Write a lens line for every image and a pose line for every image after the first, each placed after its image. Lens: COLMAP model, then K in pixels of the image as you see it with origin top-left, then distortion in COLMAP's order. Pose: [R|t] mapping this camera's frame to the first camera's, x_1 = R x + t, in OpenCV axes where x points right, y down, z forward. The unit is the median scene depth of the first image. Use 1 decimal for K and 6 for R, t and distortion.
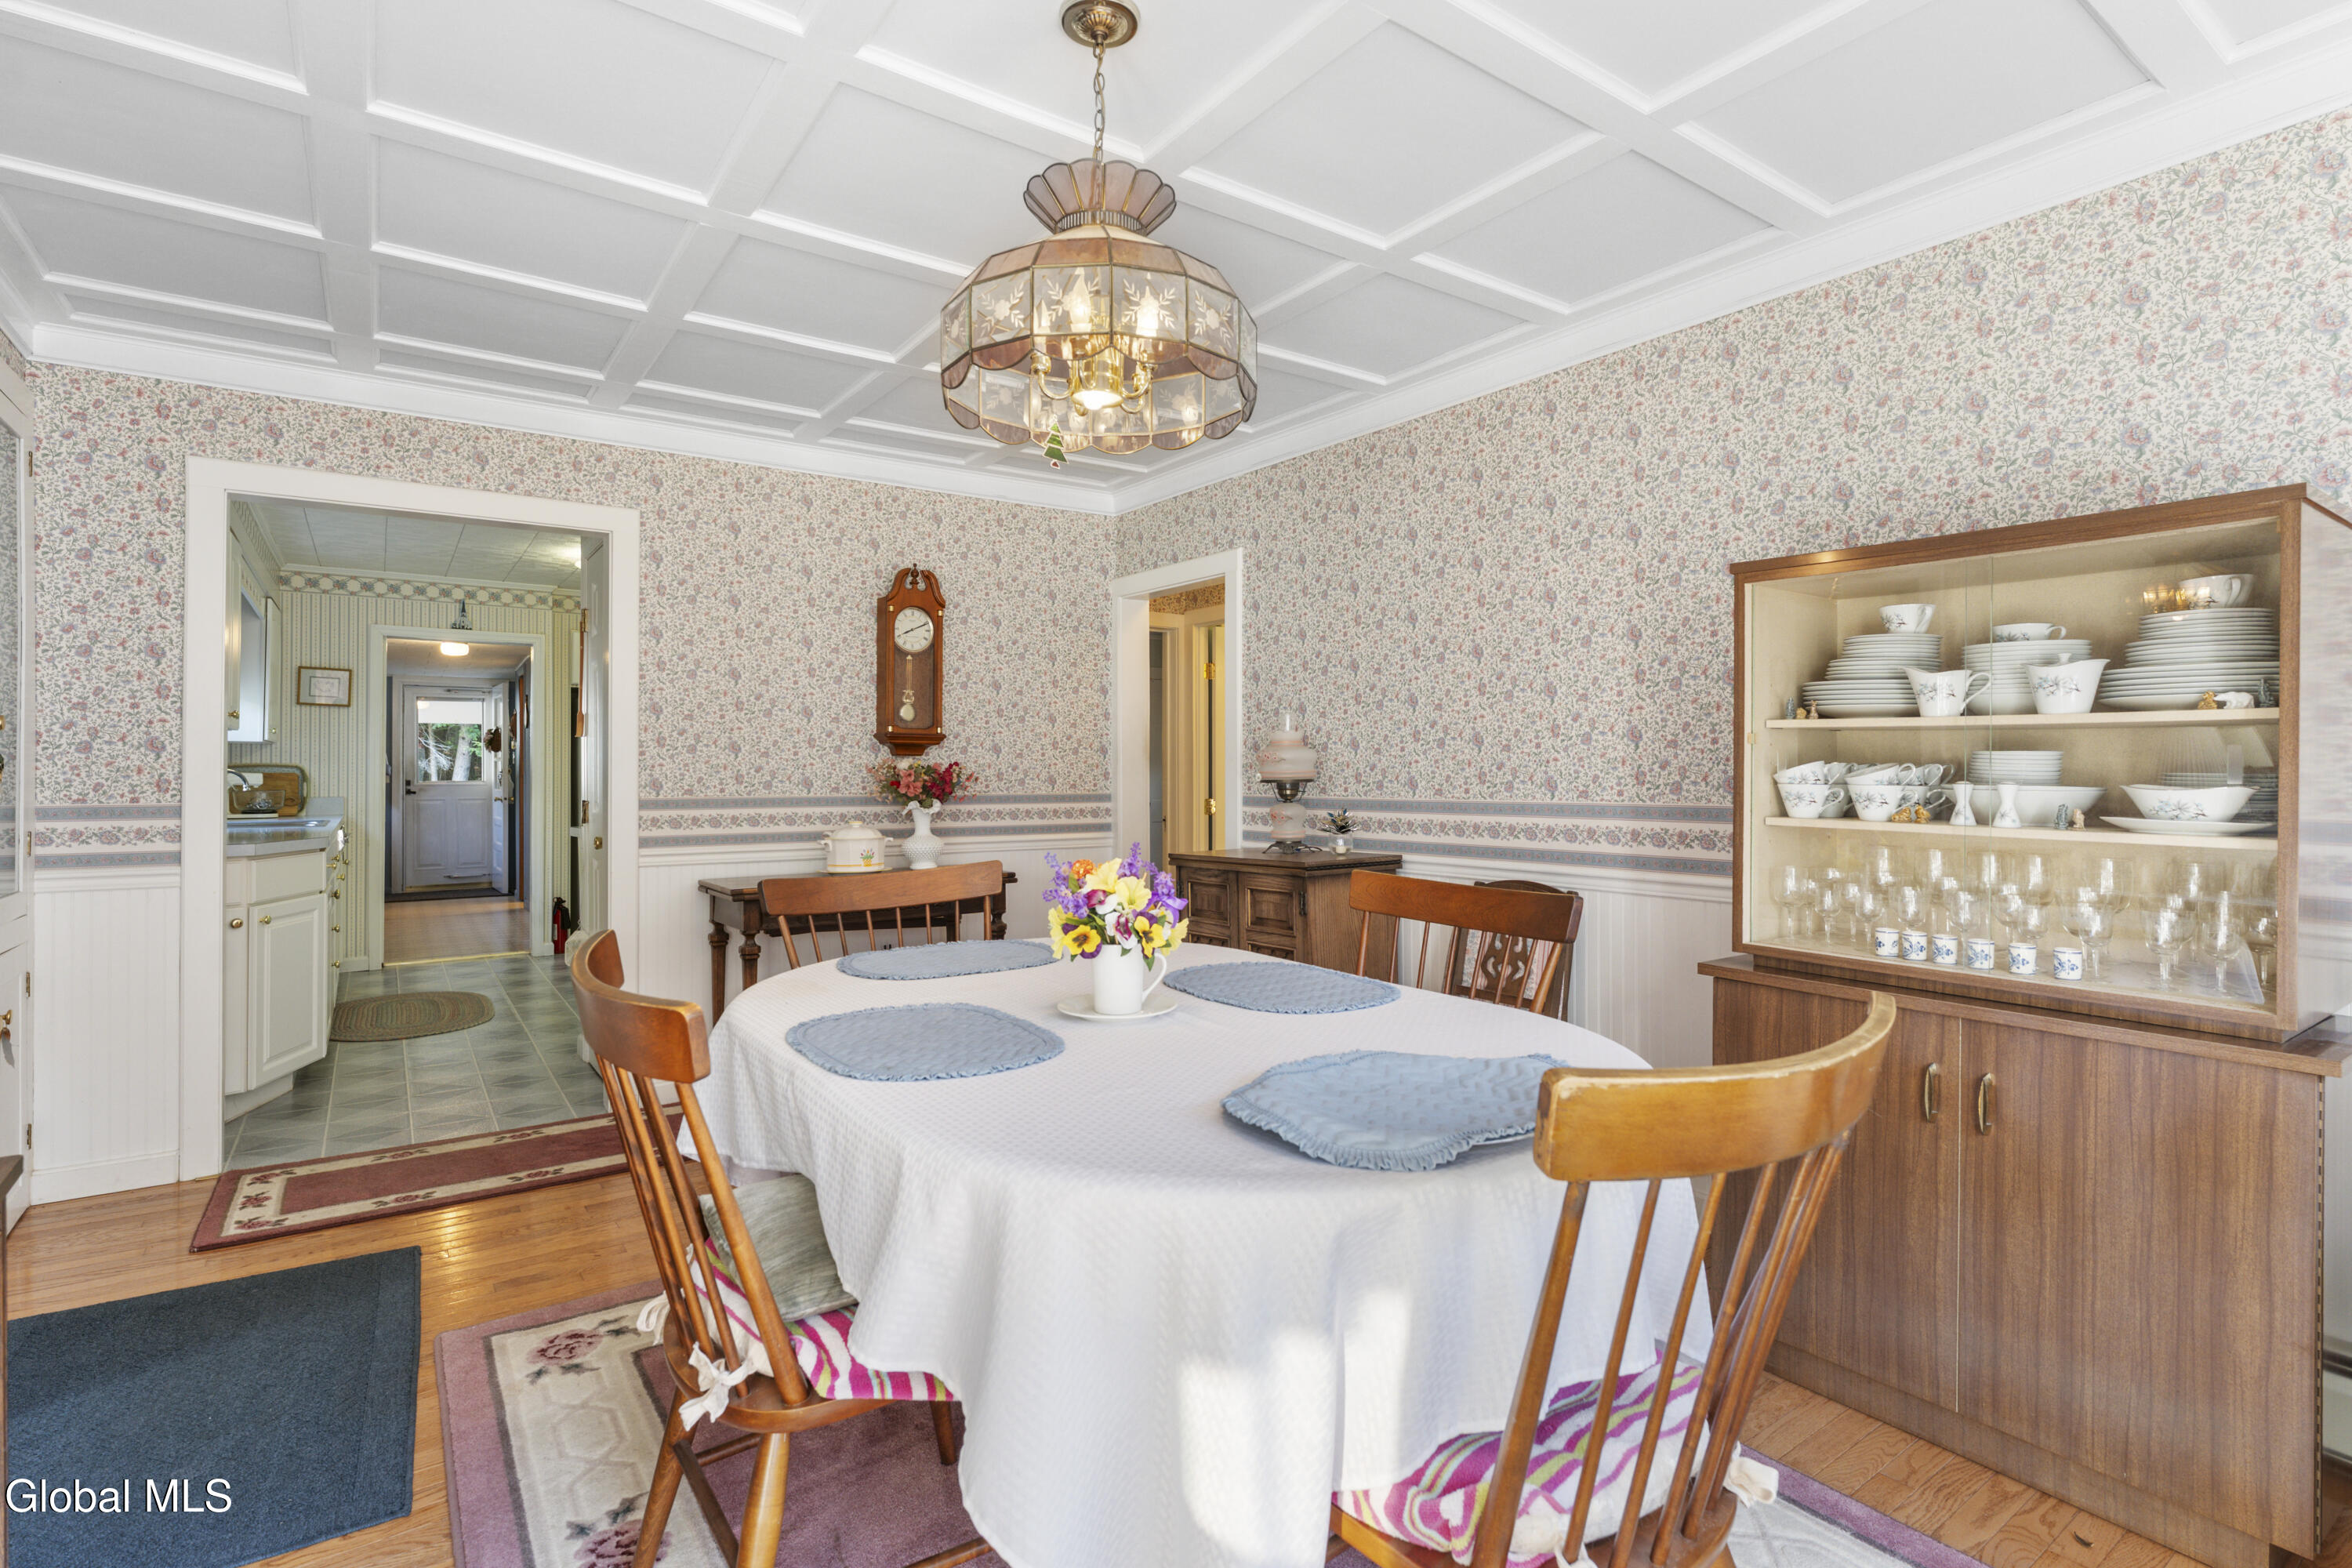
lens RADIAL K [[1132.0, 0, 1183.7], [0, 1132.0, 778.8], [0, 0, 1]] dist [0.002958, 0.000250]
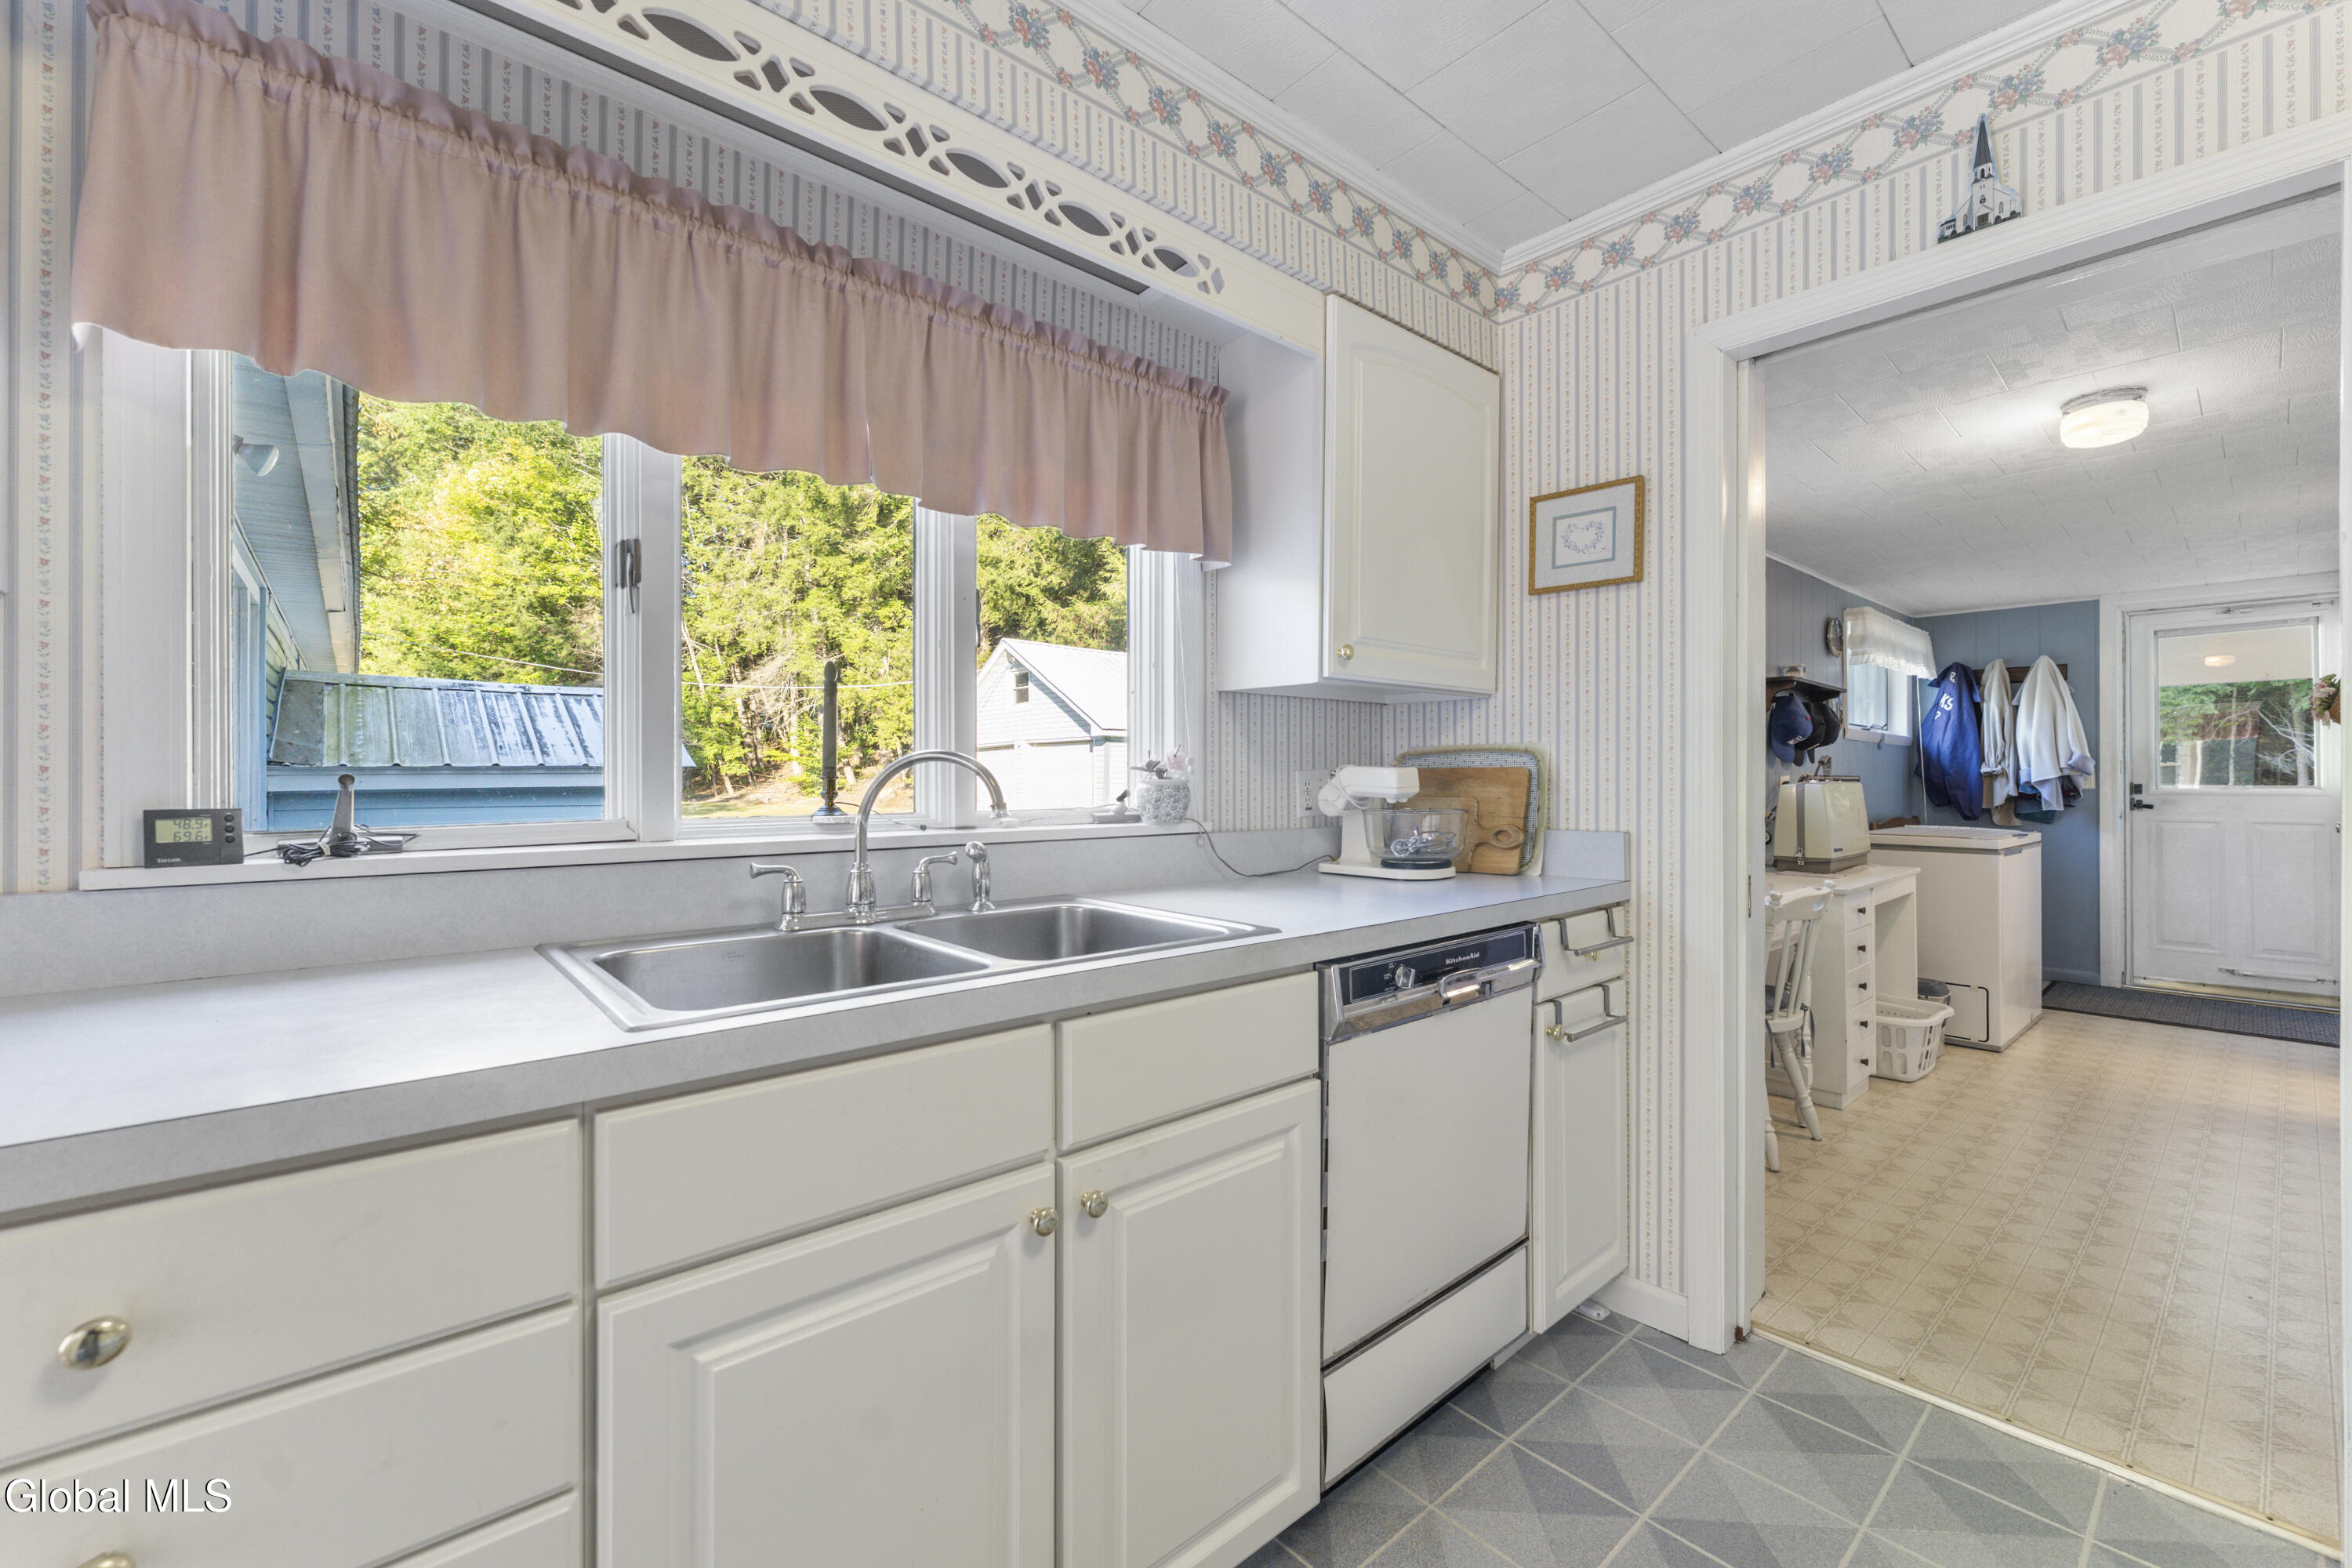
lens RADIAL K [[941.5, 0, 1185.3], [0, 941.5, 774.2], [0, 0, 1]] dist [-0.002876, -0.000365]
pose [[0.092338, -0.008016, -0.995695, -0.432008], [0.000516, 0.999968, -0.008003, 0.000203], [0.995728, 0.000225, 0.092339, 0.790311]]
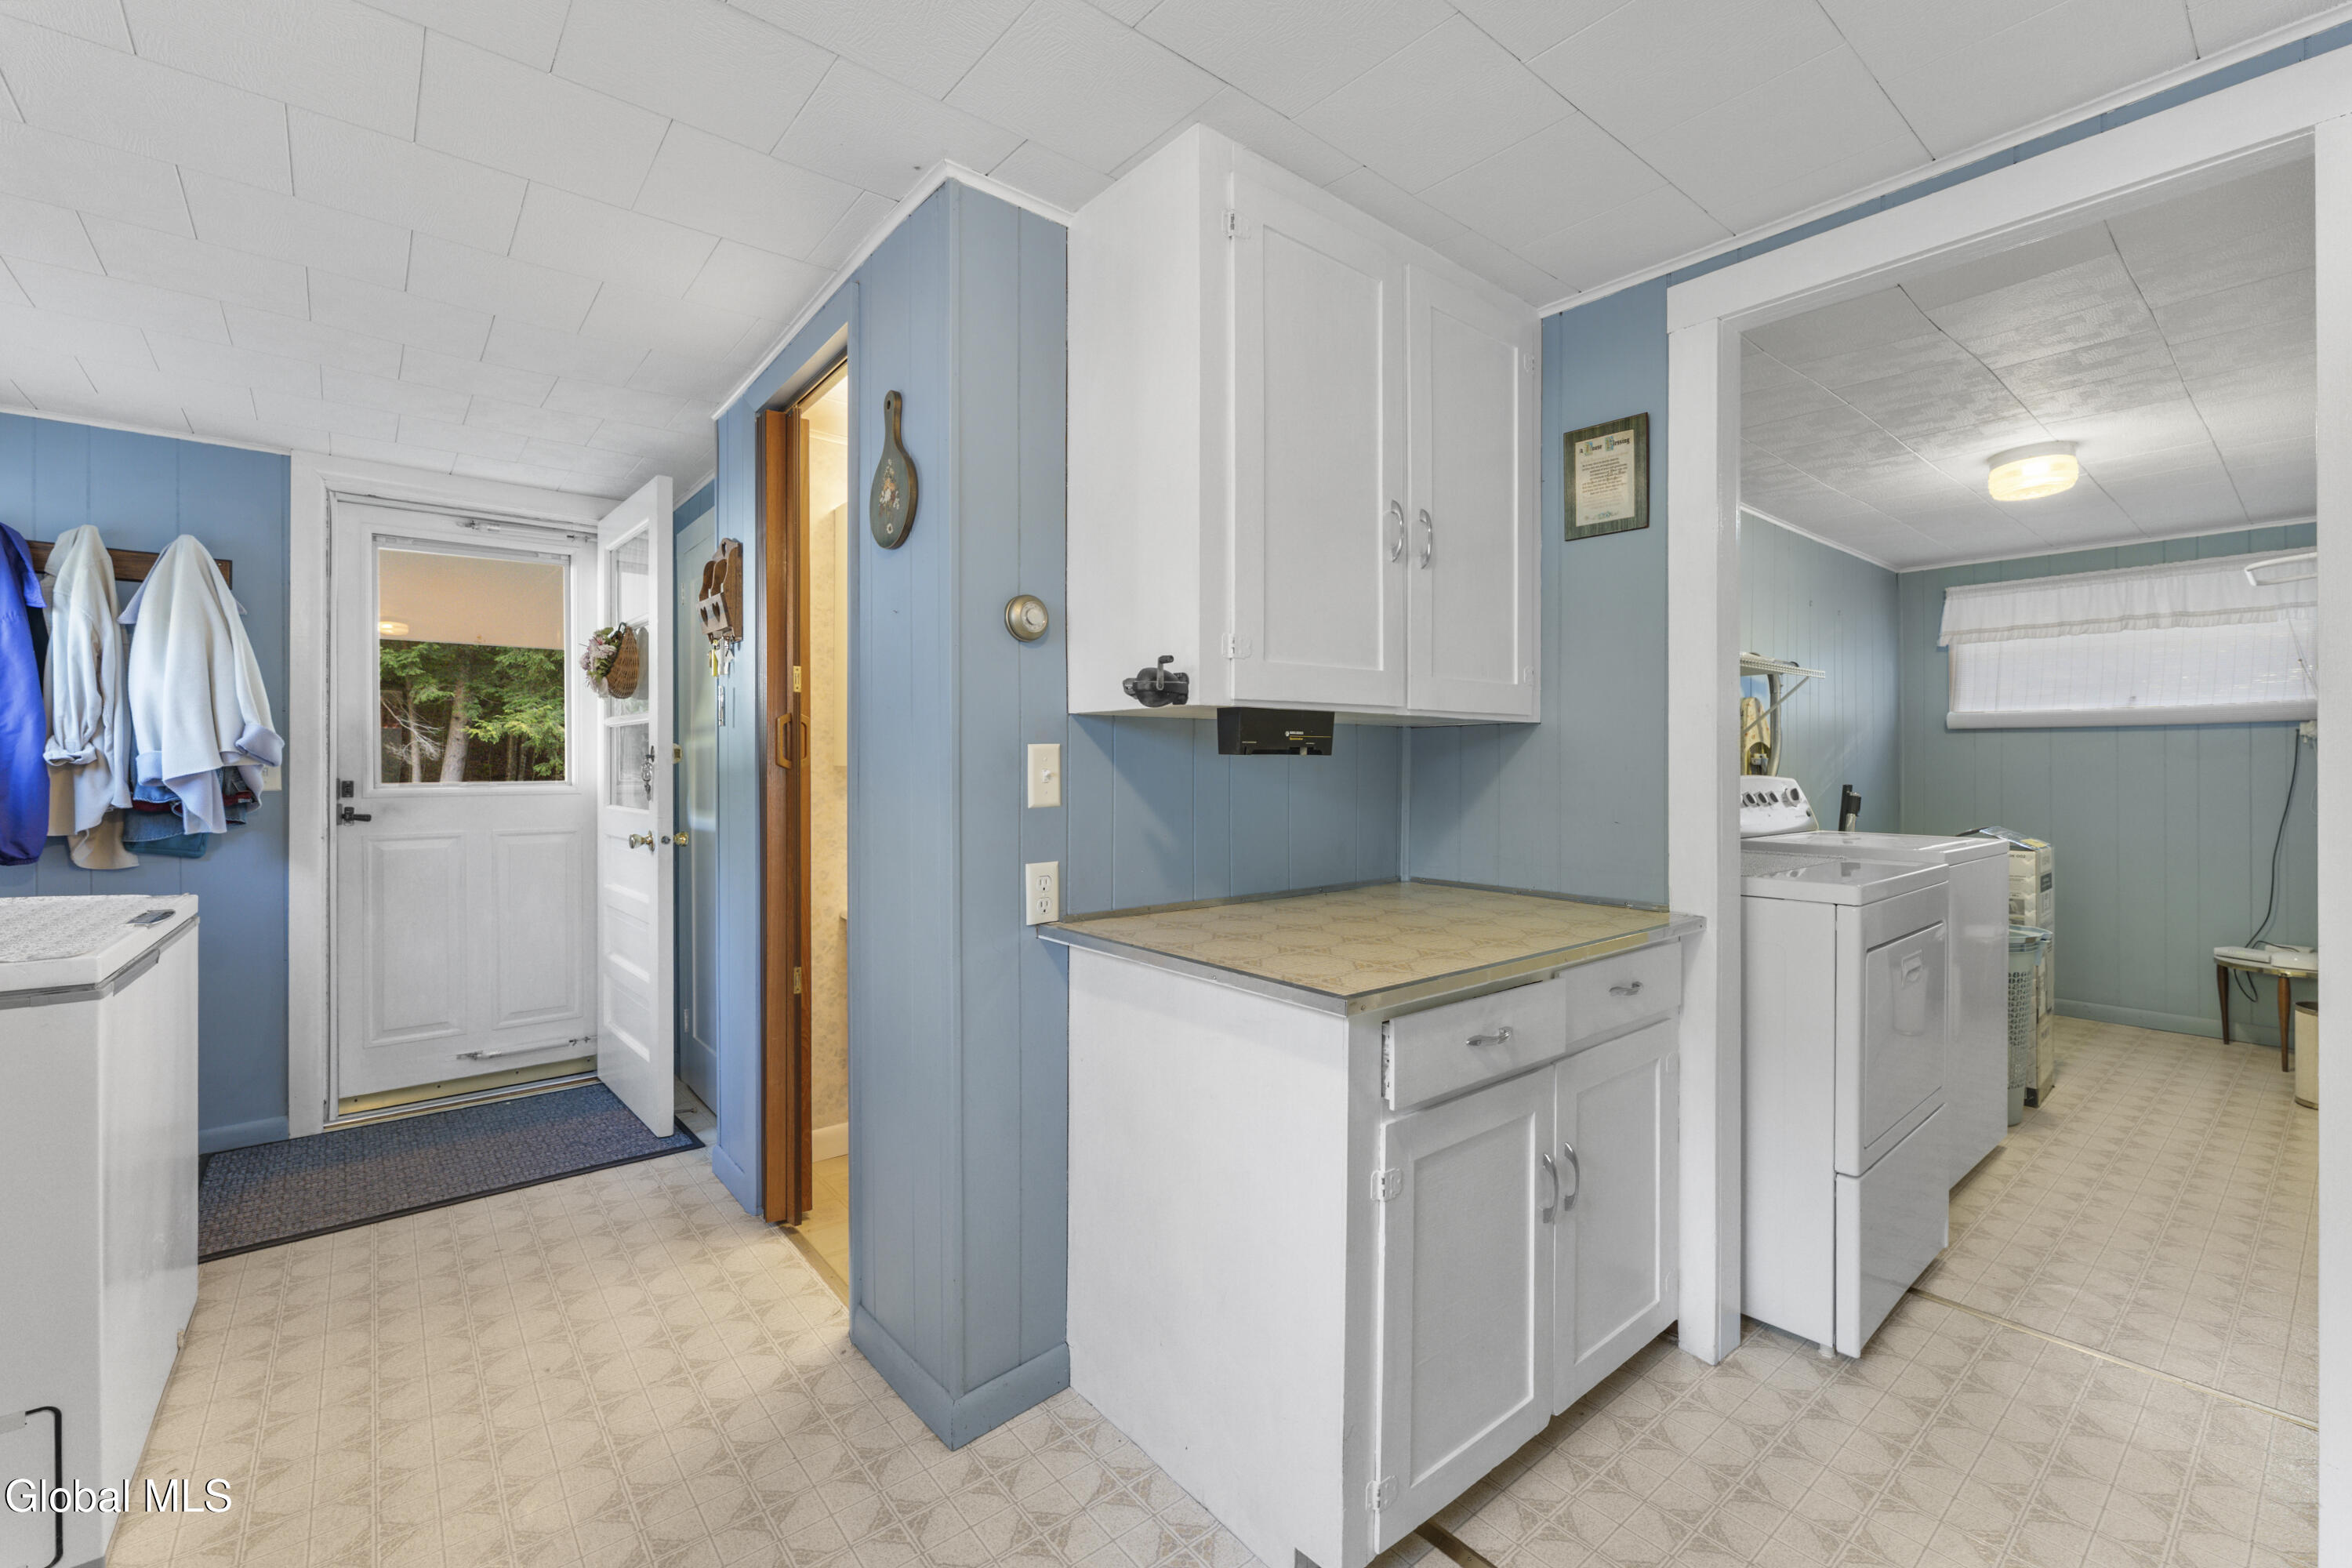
lens RADIAL K [[987.7, 0, 1179.4], [0, 987.7, 768.0], [0, 0, 1]] dist [0.000329, -0.000096]
pose [[0.997138, -0.002880, 0.075547, -0.736076], [0.002988, 0.999995, -0.001308, -0.001969], [-0.075543, 0.001530, 0.997141, 1.103237]]
